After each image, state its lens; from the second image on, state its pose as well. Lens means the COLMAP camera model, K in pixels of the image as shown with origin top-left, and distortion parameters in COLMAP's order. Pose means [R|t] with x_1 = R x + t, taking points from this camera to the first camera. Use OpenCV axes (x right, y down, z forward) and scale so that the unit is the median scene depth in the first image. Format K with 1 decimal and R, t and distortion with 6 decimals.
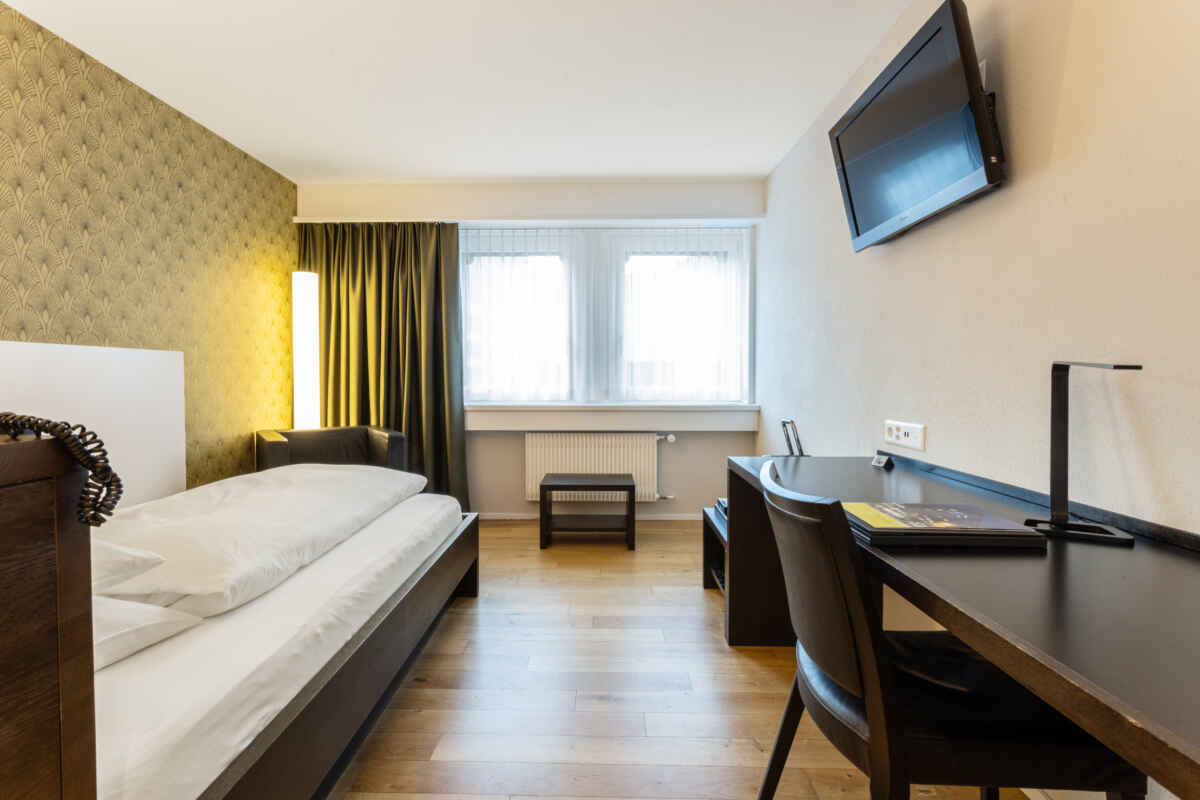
lens RADIAL K [[562.0, 0, 594.0], [0, 562.0, 395.1], [0, 0, 1]] dist [-0.000271, -0.000041]
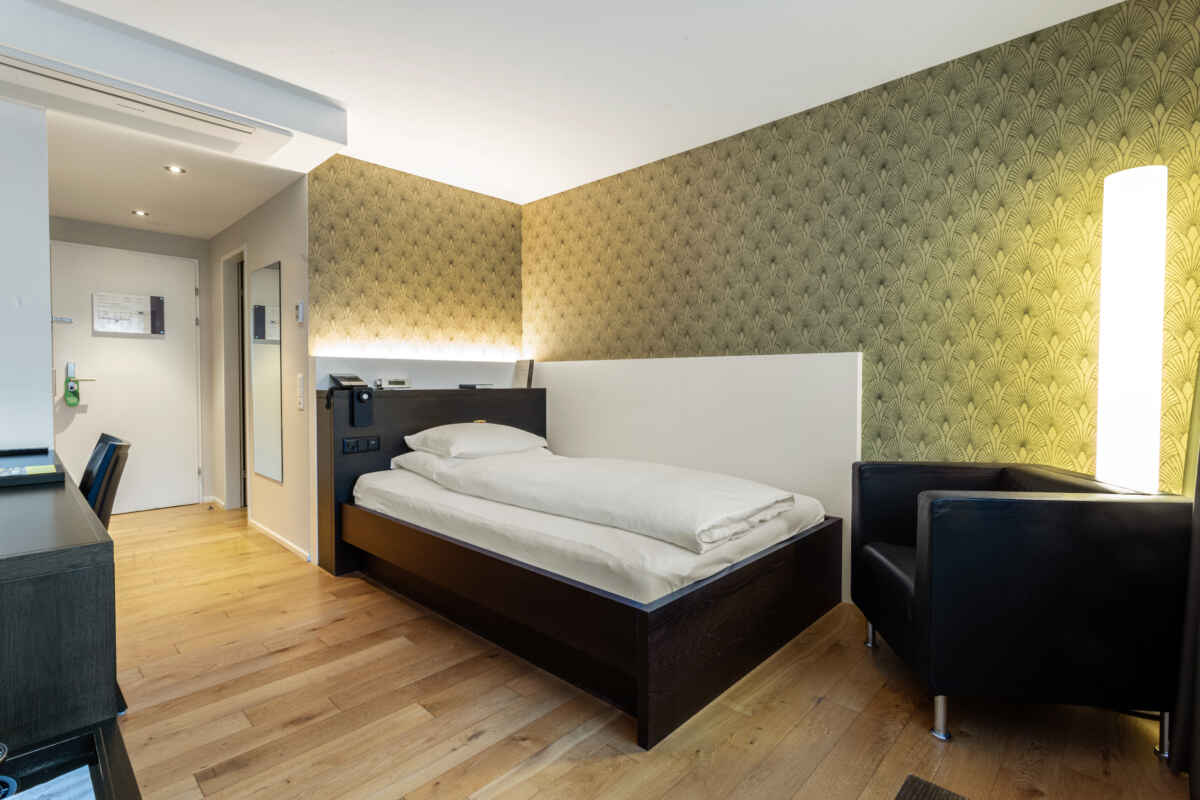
lens RADIAL K [[562.0, 0, 594.0], [0, 562.0, 395.1], [0, 0, 1]] dist [-0.000271, -0.000041]
pose [[-0.674593, 0.017447, -0.737984, 0.298028], [-0.022785, 0.998752, 0.044440, -0.043197], [0.737838, 0.046794, -0.673354, 1.545706]]
